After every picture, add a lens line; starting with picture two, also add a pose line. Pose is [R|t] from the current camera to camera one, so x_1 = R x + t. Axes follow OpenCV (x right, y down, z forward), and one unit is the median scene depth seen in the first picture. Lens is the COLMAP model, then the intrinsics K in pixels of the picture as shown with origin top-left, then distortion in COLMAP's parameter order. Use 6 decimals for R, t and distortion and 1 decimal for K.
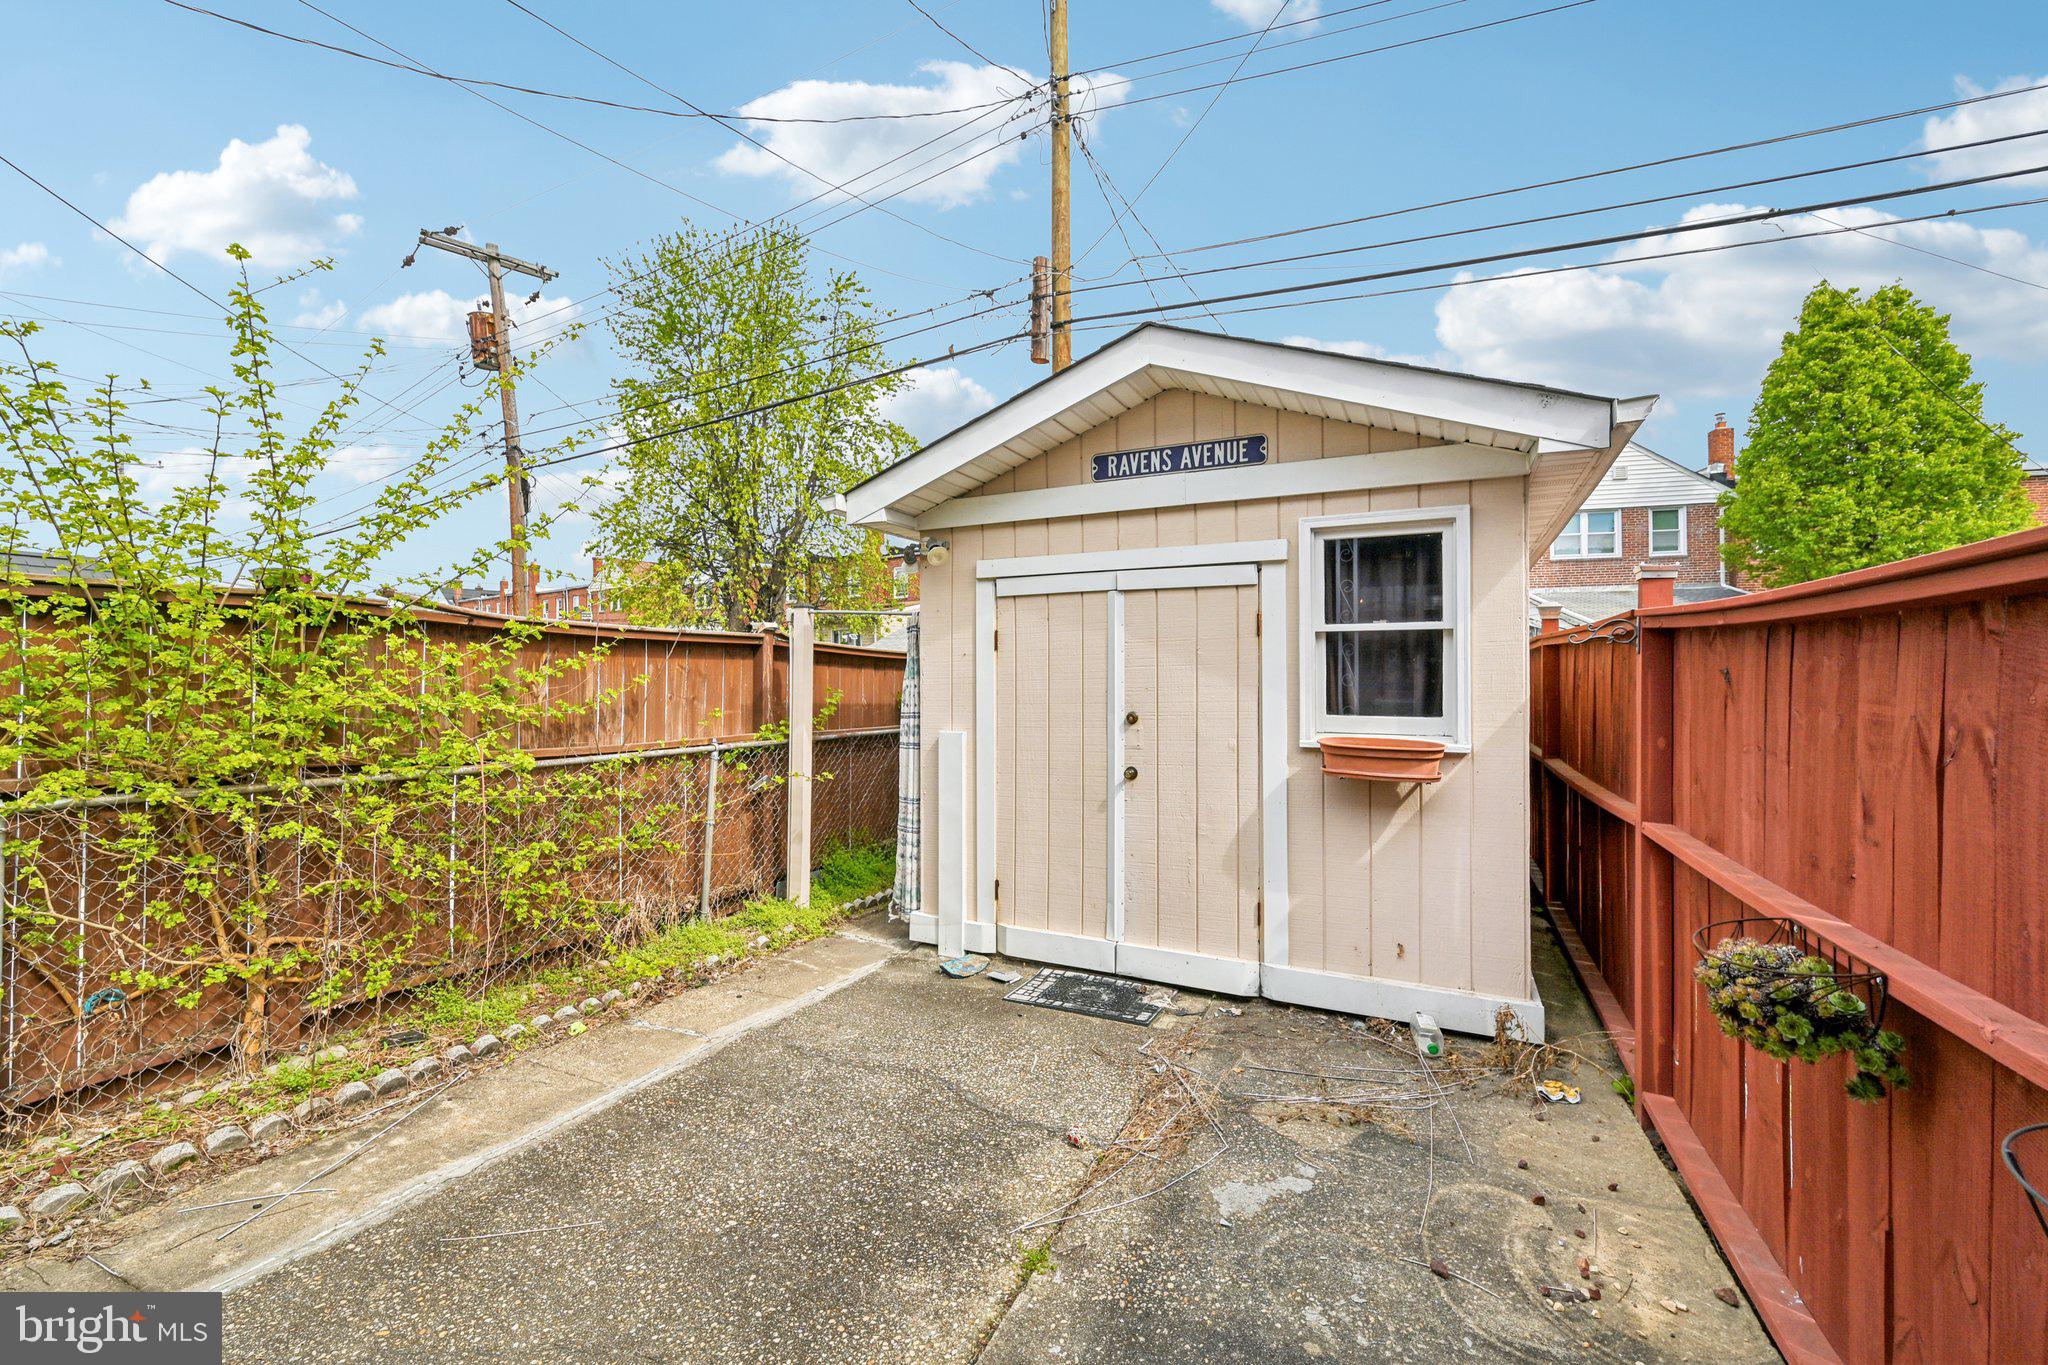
lens RADIAL K [[810.7, 0, 1026.9], [0, 810.7, 669.3], [0, 0, 1]] dist [0.000465, 0.000457]
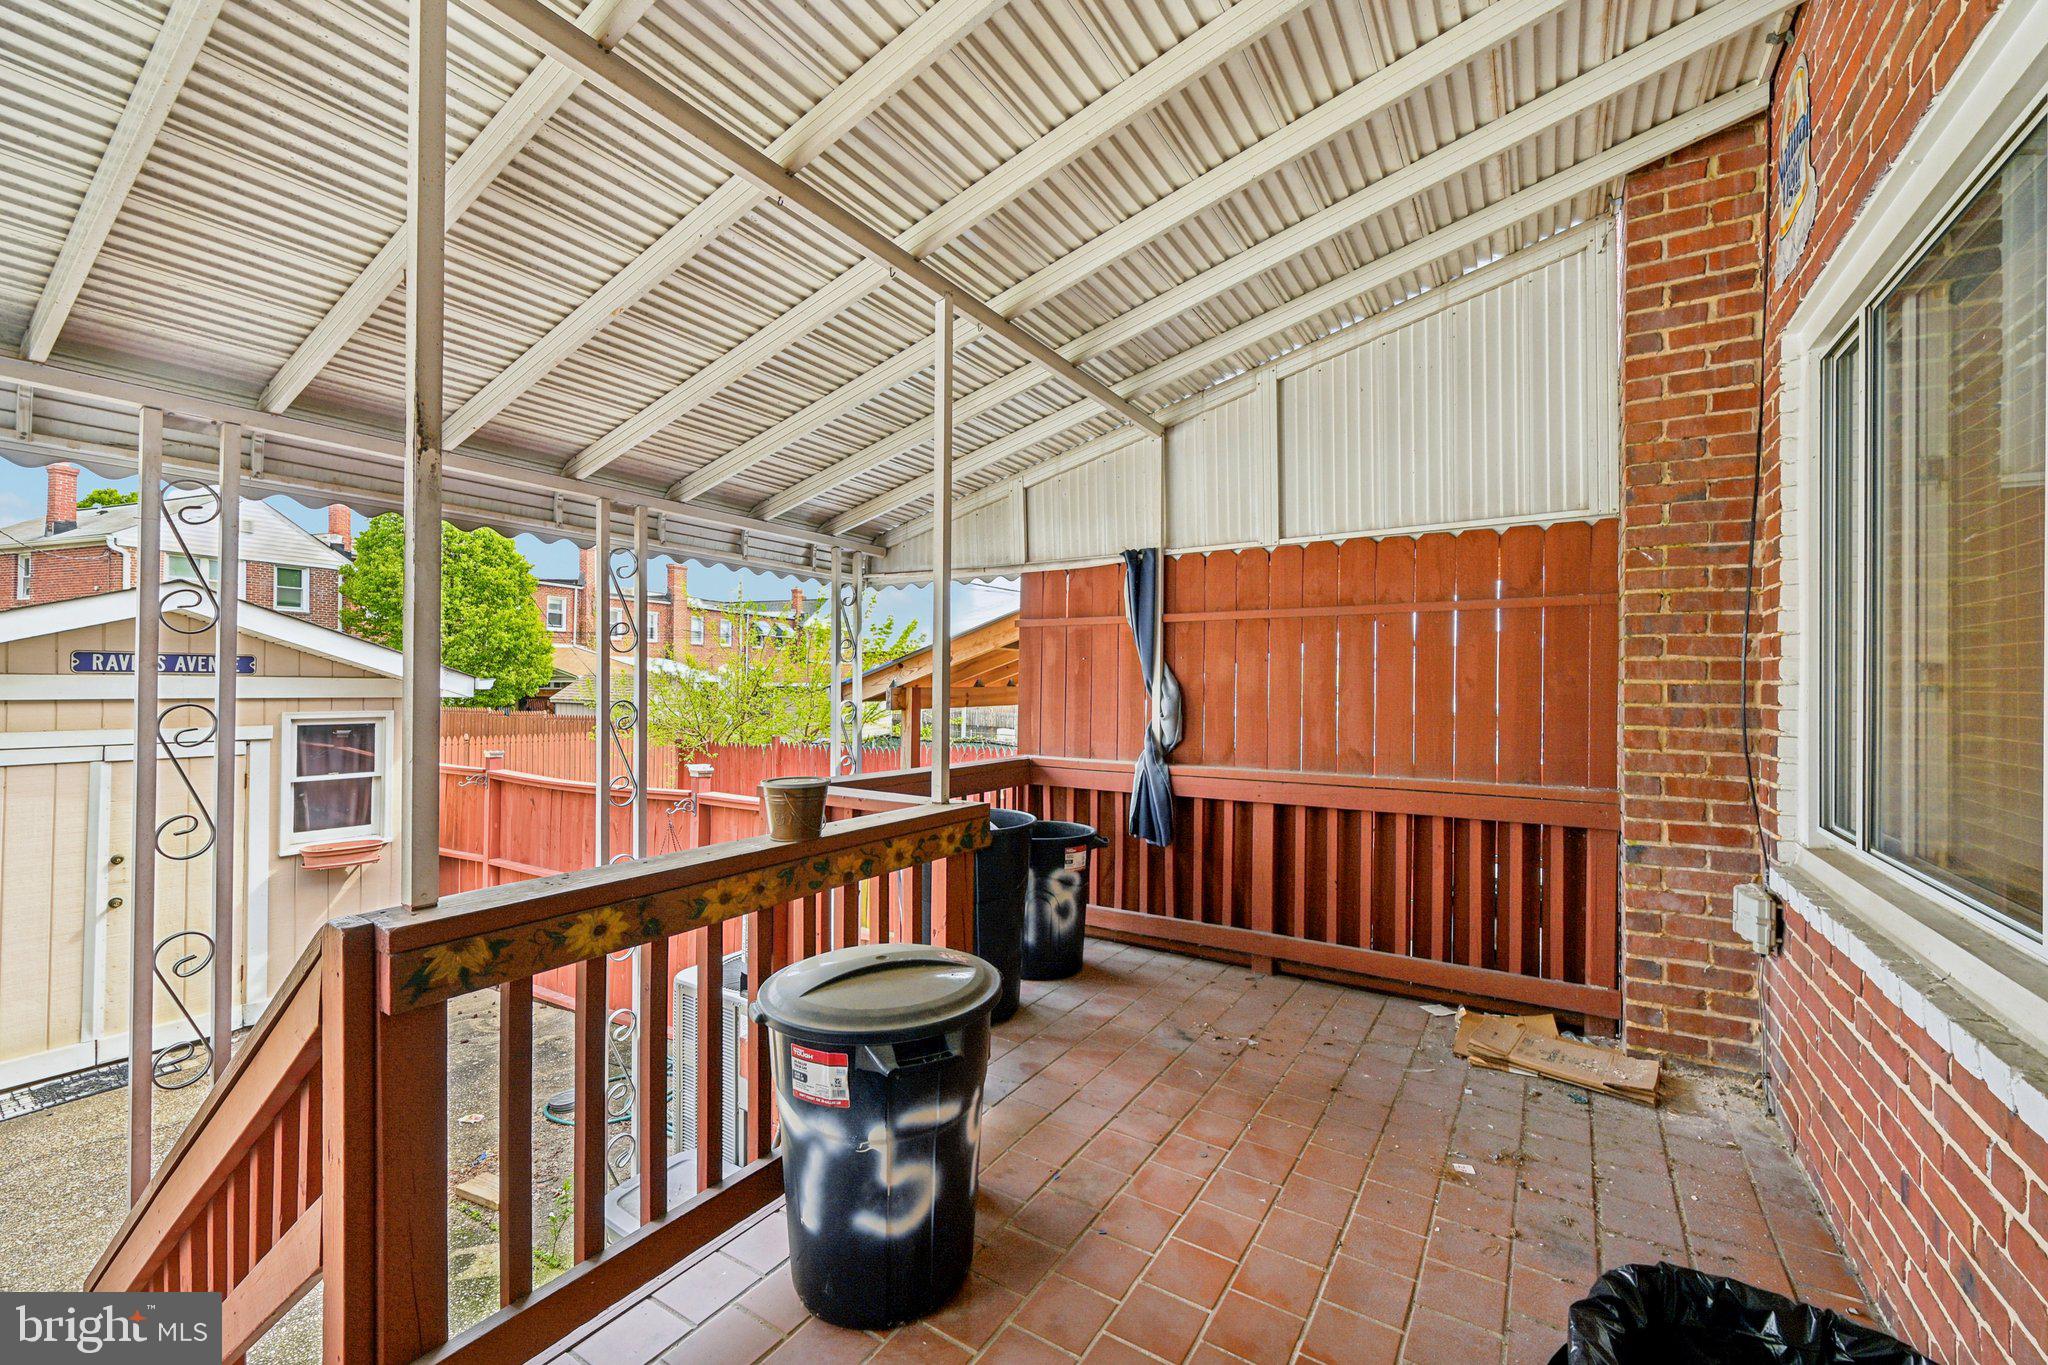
lens RADIAL K [[810.7, 0, 1029.1], [0, 810.7, 686.7], [0, 0, 1]] dist [0.000465, 0.000457]
pose [[0.117706, 0.014481, 0.992943, -0.982535], [-0.006647, 0.999883, -0.013795, -0.206379], [-0.993026, -0.004976, 0.117789, -0.587888]]
